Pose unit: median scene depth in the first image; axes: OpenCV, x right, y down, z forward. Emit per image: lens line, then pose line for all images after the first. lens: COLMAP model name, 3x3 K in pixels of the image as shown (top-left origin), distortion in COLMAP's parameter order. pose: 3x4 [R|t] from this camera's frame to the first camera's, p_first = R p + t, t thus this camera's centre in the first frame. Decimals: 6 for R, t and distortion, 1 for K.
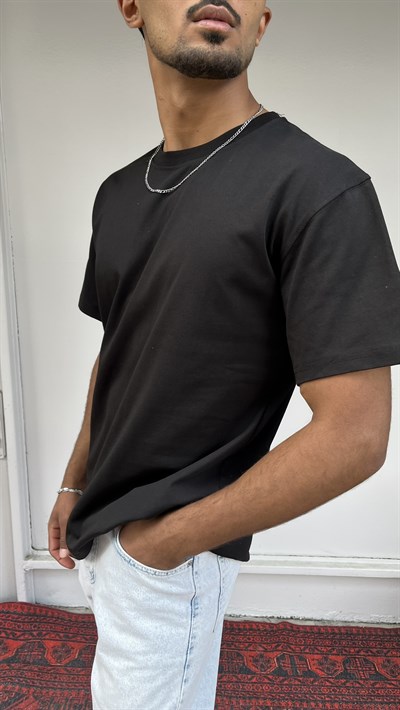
lens RADIAL K [[542.1, 0, 206.8], [0, 542.1, 353.1], [0, 0, 1]] dist [0.088205, -0.141152]
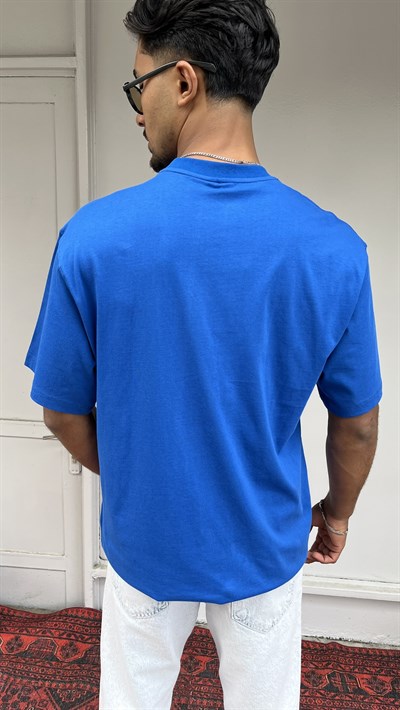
lens RADIAL K [[542.1, 0, 192.3], [0, 542.1, 353.6], [0, 0, 1]] dist [0.088205, -0.141152]
pose [[0.996959, 0.024486, -0.073978, -0.065327], [-0.027634, 0.998743, -0.041826, -0.009406], [0.072861, 0.043743, 0.996382, -0.089997]]
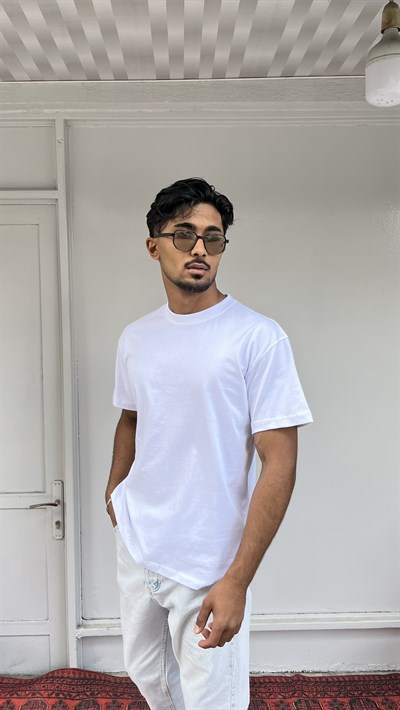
lens RADIAL K [[542.1, 0, 199.2], [0, 542.1, 342.8], [0, 0, 1]] dist [0.088205, -0.141152]
pose [[0.998510, -0.029999, 0.045584, -0.104040], [0.038090, 0.981324, -0.188552, 0.005144], [-0.039077, 0.190007, 0.981005, -0.289488]]
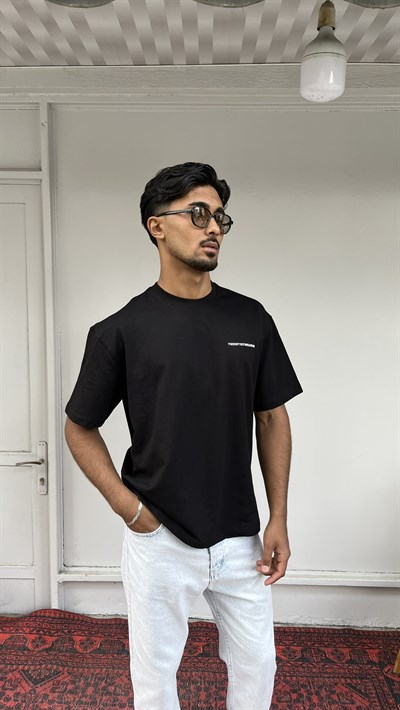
lens RADIAL K [[542.1, 0, 202.8], [0, 542.1, 353.0], [0, 0, 1]] dist [0.088205, -0.141152]
pose [[0.999964, -0.006519, 0.005416, 0.010067], [0.007162, 0.991653, -0.128736, 0.023871], [-0.004531, 0.128771, 0.991664, -0.371226]]
